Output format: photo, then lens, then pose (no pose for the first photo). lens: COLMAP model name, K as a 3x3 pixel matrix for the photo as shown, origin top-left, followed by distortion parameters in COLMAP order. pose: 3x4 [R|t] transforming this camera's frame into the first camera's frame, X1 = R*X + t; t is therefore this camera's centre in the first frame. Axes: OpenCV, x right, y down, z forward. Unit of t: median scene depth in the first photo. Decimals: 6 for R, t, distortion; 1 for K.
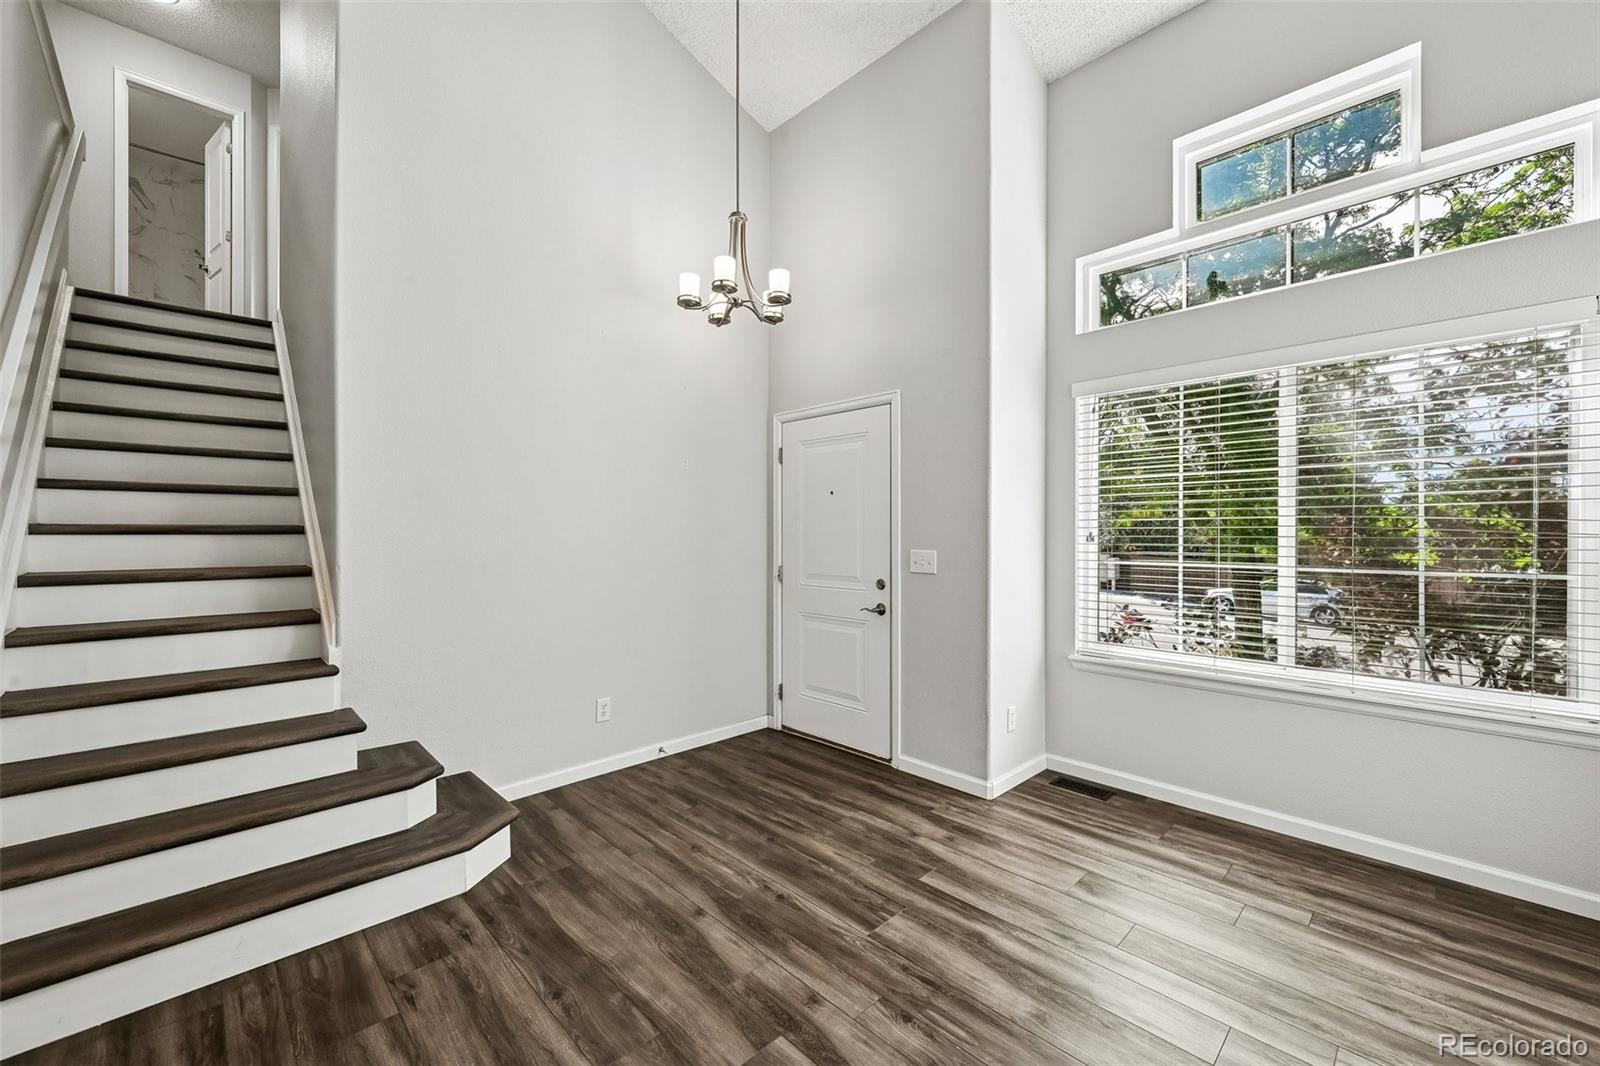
lens RADIAL K [[632.9, 0, 807.6], [0, 632.9, 531.5], [0, 0, 1]] dist [-0.000940, 0.000100]
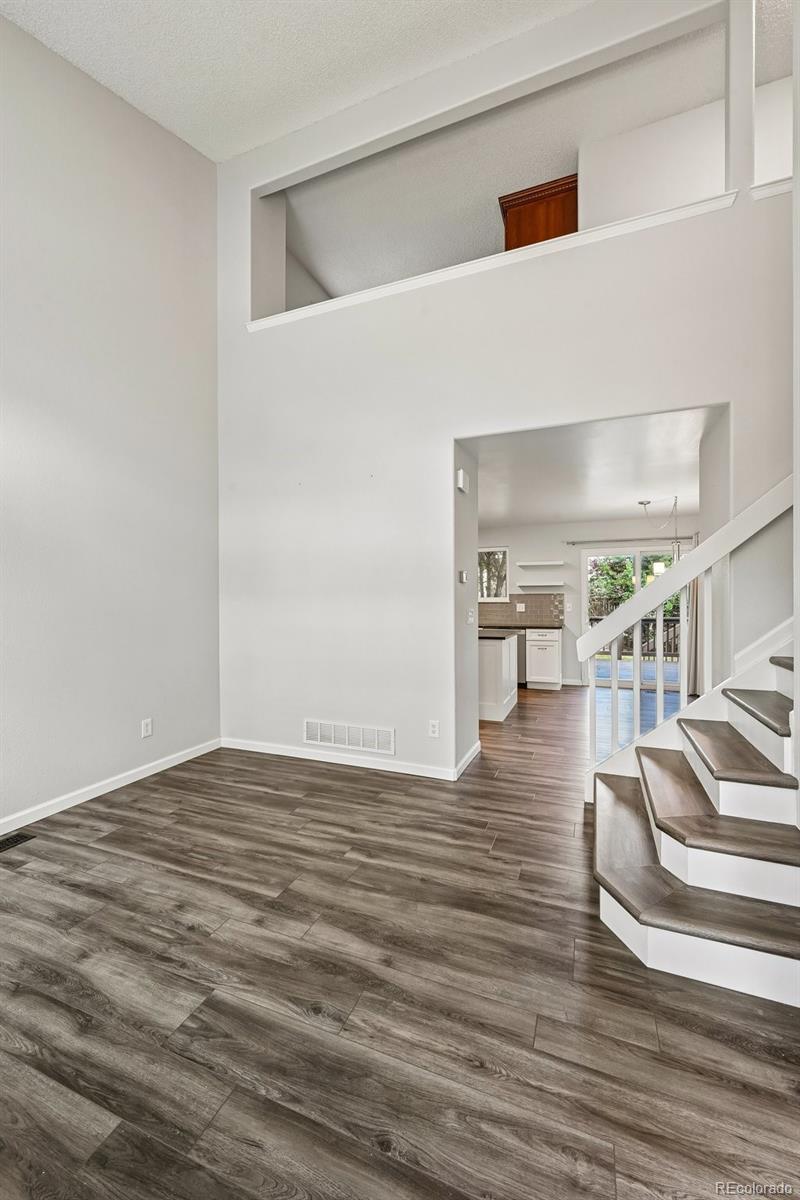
lens RADIAL K [[474.7, 0, 394.1], [0, 474.7, 605.3], [0, 0, 1]] dist [-0.000940, 0.000100]
pose [[-0.922017, 0.009661, -0.387030, 0.090906], [0.005622, 0.999917, 0.011566, 0.011131], [0.387110, 0.008488, -0.921995, 1.396295]]
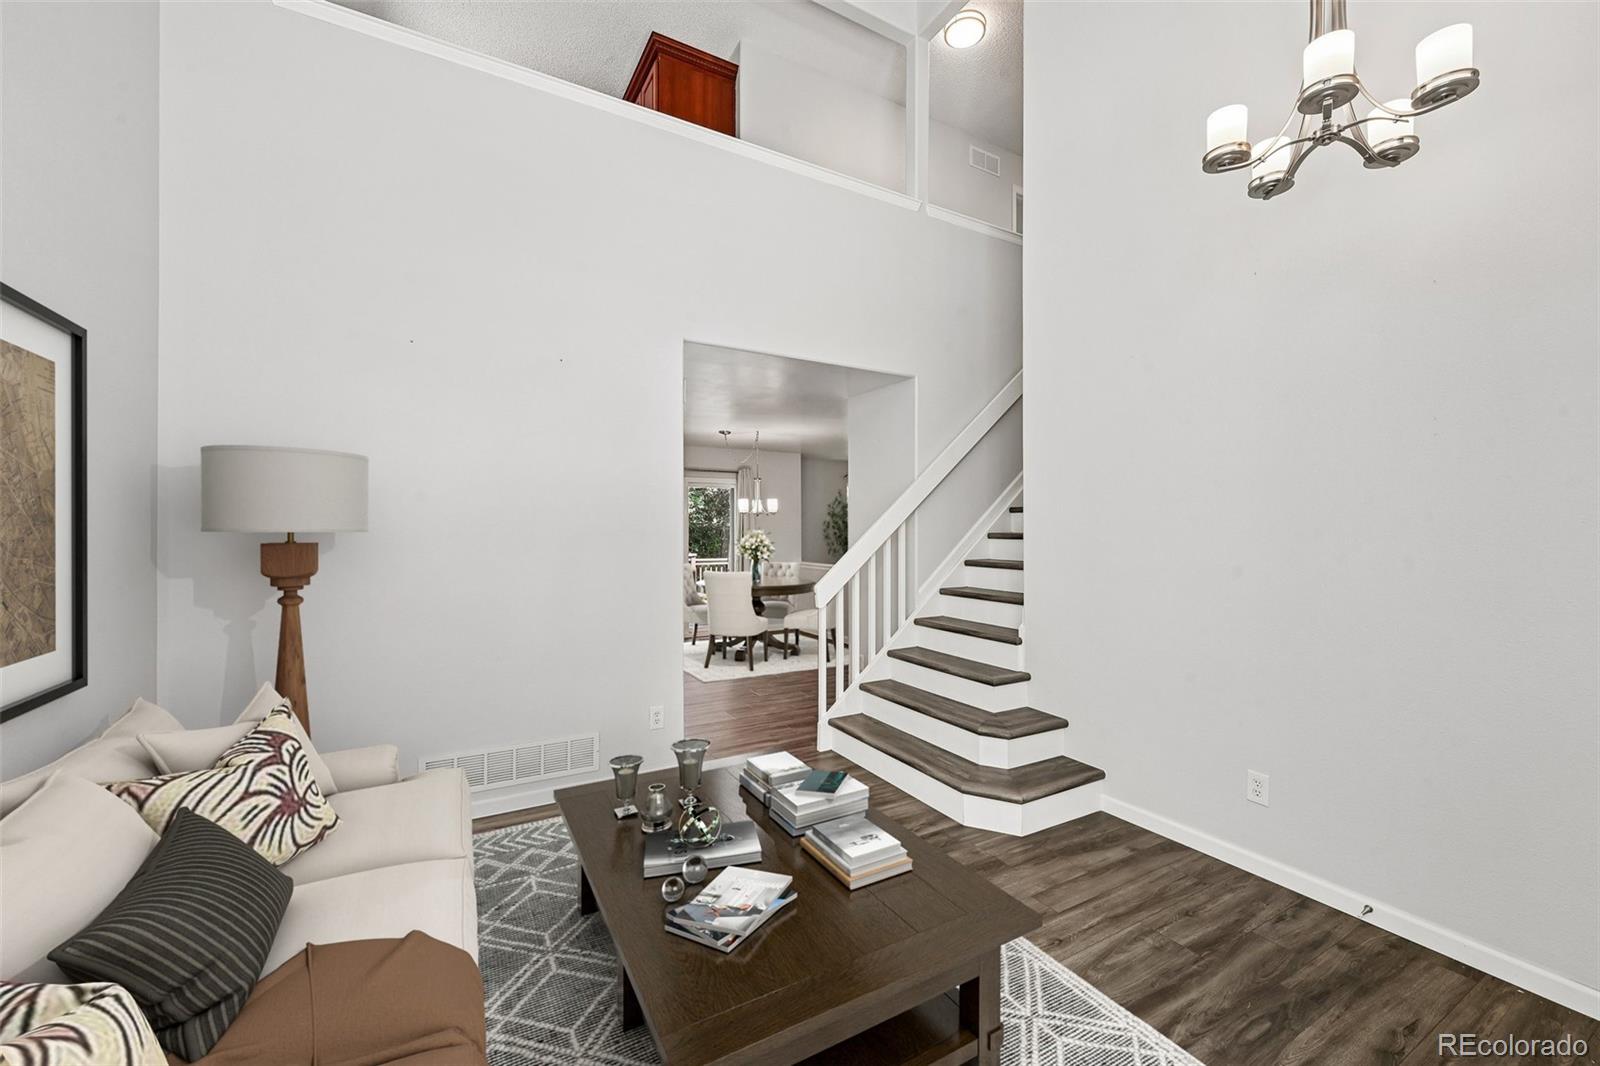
lens RADIAL K [[639.9, 0, 806.7], [0, 639.9, 532.9], [0, 0, 1]] dist [-0.000472, 0.000167]
pose [[-0.254262, 0.007556, -0.967106, 0.671896], [0.000240, 0.999970, 0.007750, -0.023537], [0.967135, 0.001738, -0.254256, 0.880708]]
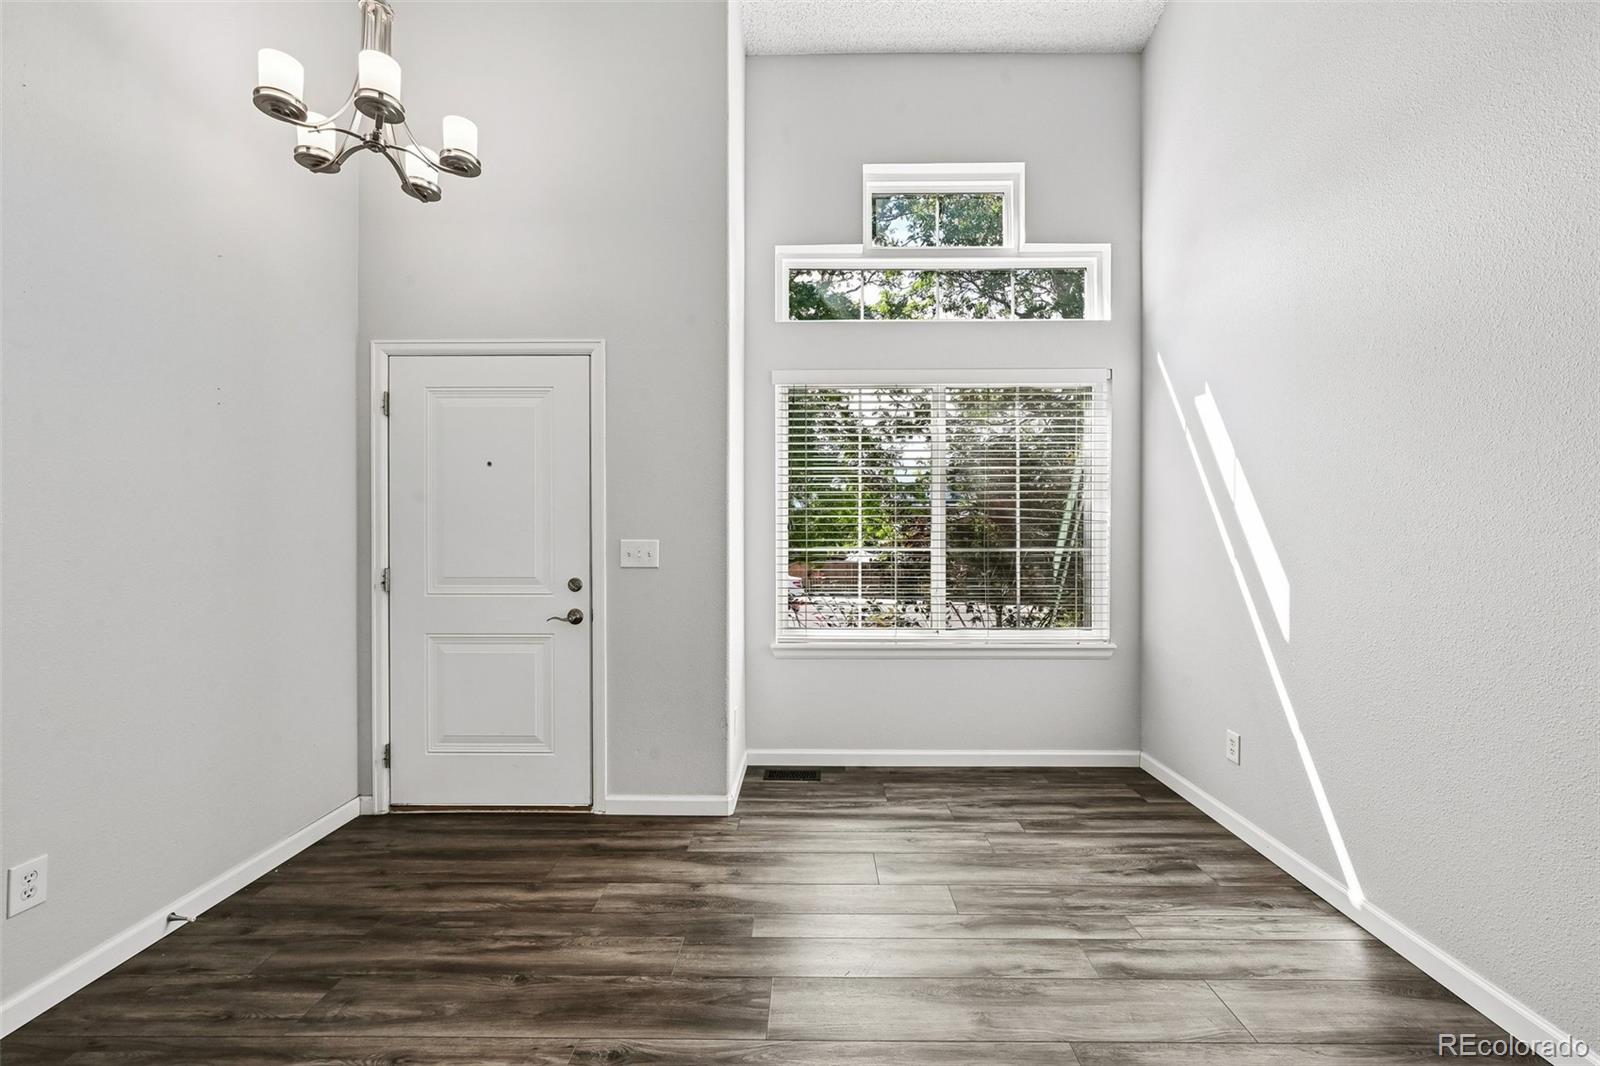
lens RADIAL K [[632.9, 0, 807.6], [0, 632.9, 531.5], [0, 0, 1]] dist [-0.000940, 0.000100]
pose [[0.710849, -0.000593, 0.703344, -0.310295], [0.000706, 1.000000, 0.000129, 0.024407], [-0.703344, 0.000405, 0.710850, 0.330670]]
